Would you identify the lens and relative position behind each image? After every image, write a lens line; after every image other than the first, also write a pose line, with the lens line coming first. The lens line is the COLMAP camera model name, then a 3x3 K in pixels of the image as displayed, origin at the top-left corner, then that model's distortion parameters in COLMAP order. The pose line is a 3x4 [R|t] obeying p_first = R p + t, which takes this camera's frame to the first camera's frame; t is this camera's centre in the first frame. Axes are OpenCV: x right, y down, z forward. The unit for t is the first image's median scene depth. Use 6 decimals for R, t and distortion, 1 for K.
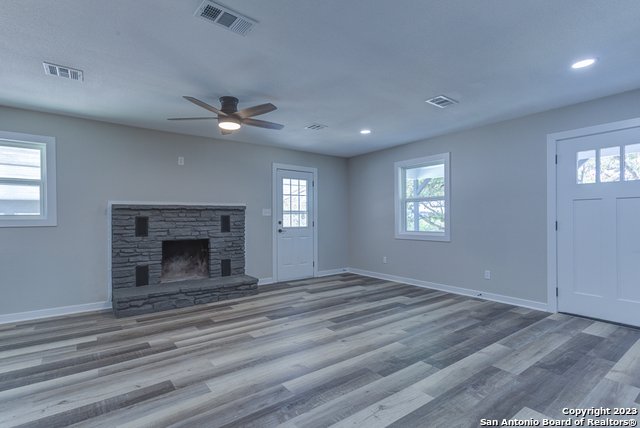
lens RADIAL K [[317.2, 0, 321.7], [0, 317.2, 219.7], [0, 0, 1]] dist [0.016451, 0.004320]
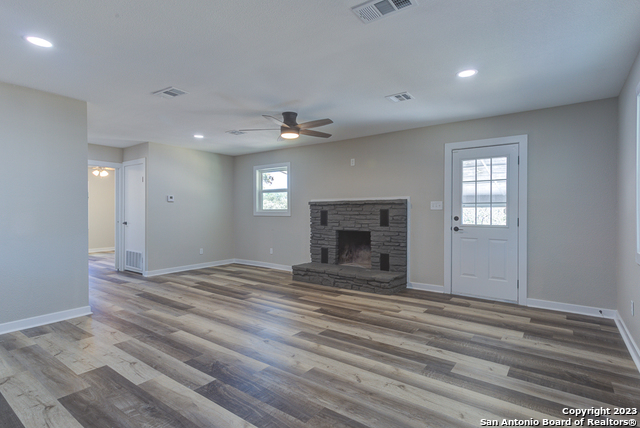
lens RADIAL K [[333.9, 0, 317.3], [0, 333.9, 210.7], [0, 0, 1]] dist [0.014738, 0.000890]
pose [[0.268558, 0.005497, -0.963248, 0.780676], [-0.007105, 0.999968, 0.003725, -0.014598], [0.963237, 0.005844, 0.268588, 0.625886]]
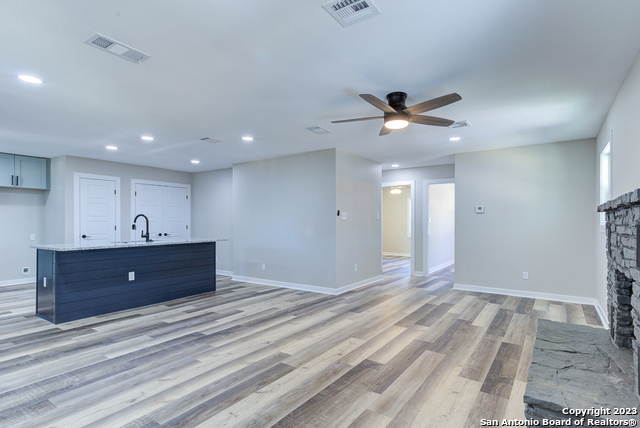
lens RADIAL K [[329.4, 0, 317.2], [0, 329.4, 220.6], [0, 0, 1]] dist [0.019090, 0.001763]
pose [[-0.957918, 0.006452, -0.286971, 0.161690], [0.005652, 0.999977, 0.003618, -0.021513], [0.286988, 0.001844, -0.957933, 1.508636]]
